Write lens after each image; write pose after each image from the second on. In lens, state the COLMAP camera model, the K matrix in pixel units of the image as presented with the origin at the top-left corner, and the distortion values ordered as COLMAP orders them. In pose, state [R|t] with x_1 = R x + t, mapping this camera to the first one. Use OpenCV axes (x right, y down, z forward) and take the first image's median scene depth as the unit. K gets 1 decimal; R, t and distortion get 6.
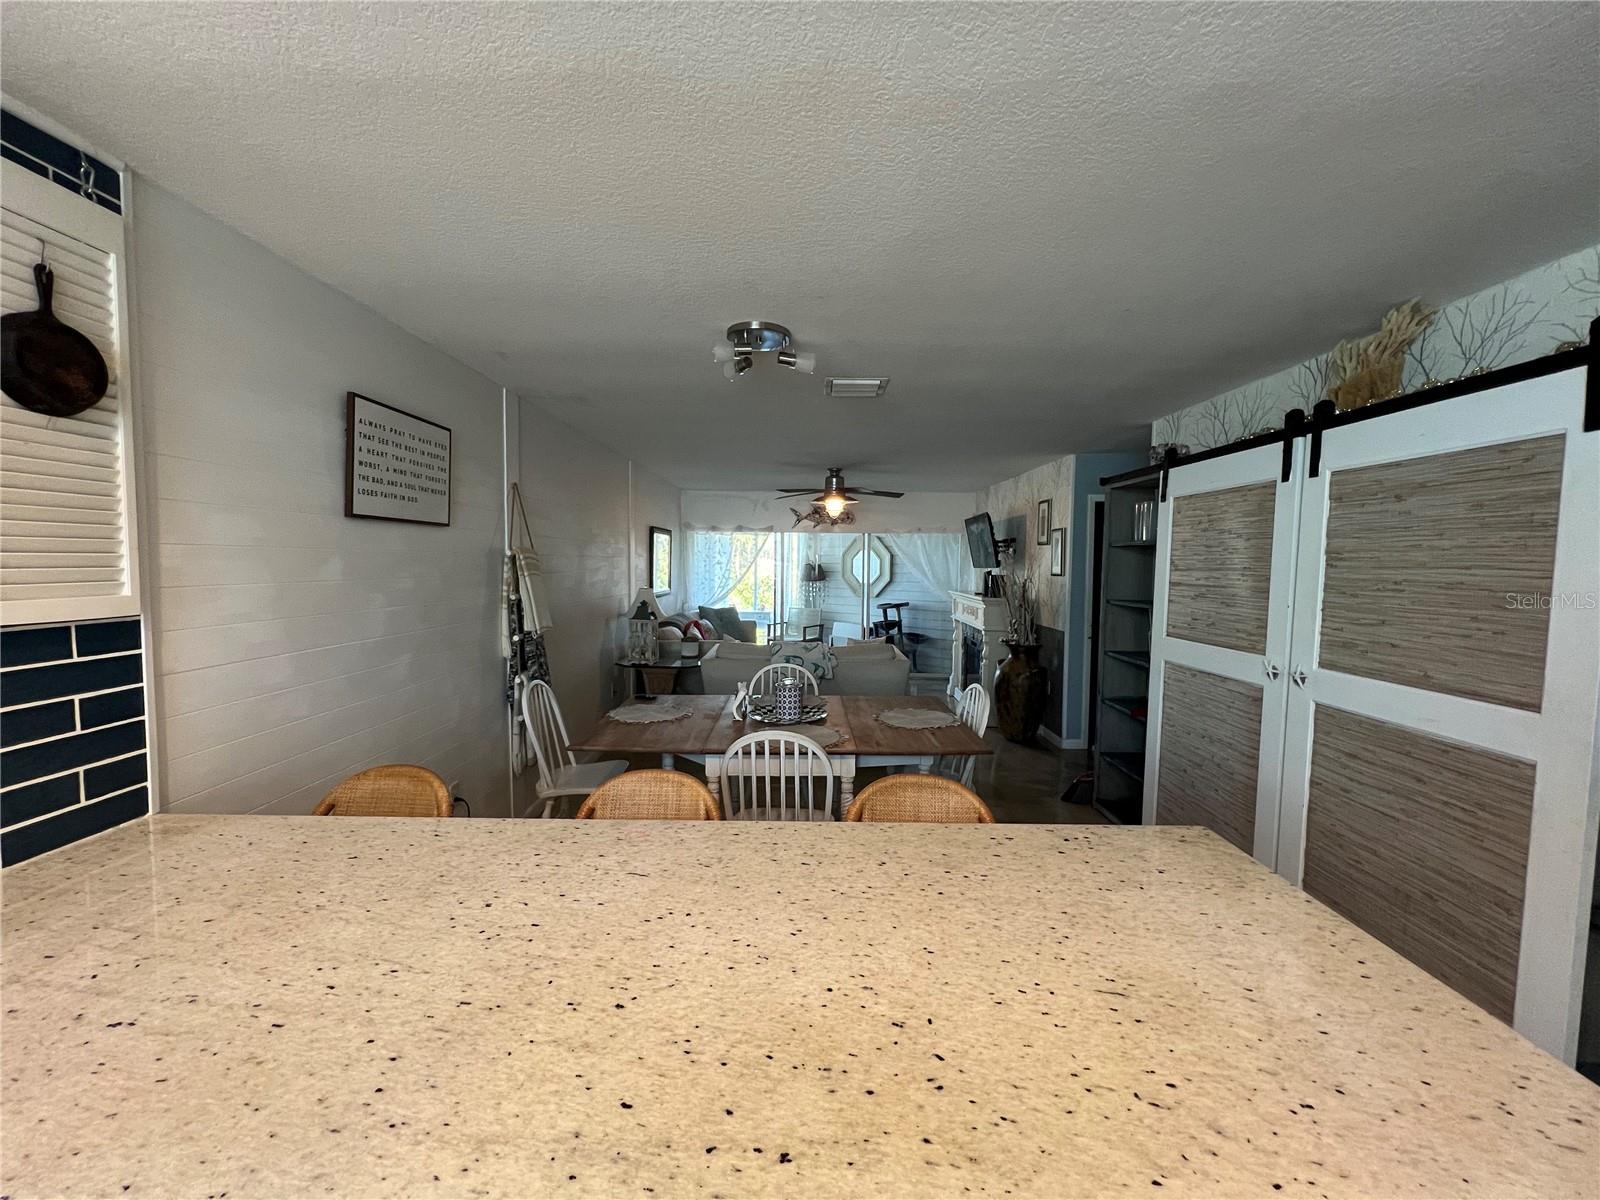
lens RADIAL K [[638.7, 0, 800.1], [0, 638.7, 598.5], [0, 0, 1]] dist [-0.000530, 0.000126]
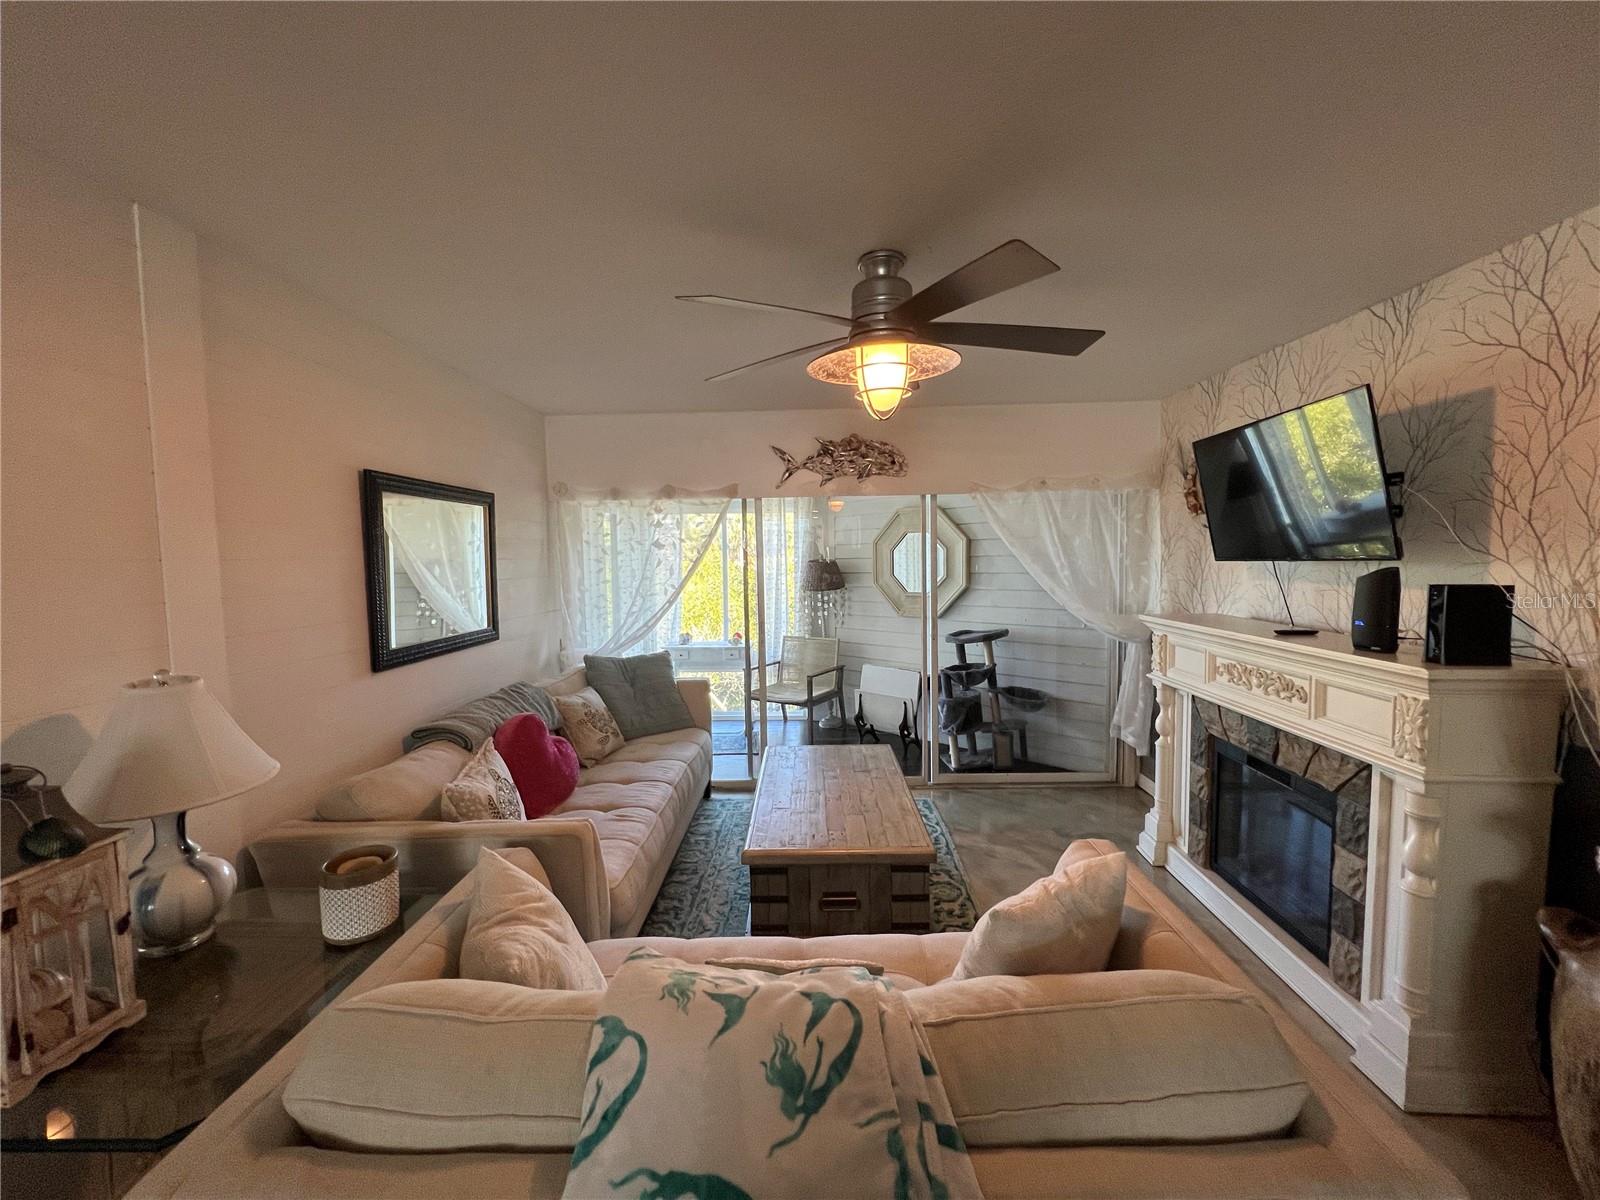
lens RADIAL K [[638.7, 0, 800.1], [0, 638.7, 598.5], [0, 0, 1]] dist [-0.000530, 0.000126]
pose [[0.999465, -0.027064, -0.018363, 0.029384], [0.027202, 0.999603, 0.007283, -0.072488], [0.018159, -0.007779, 0.999805, 1.254921]]
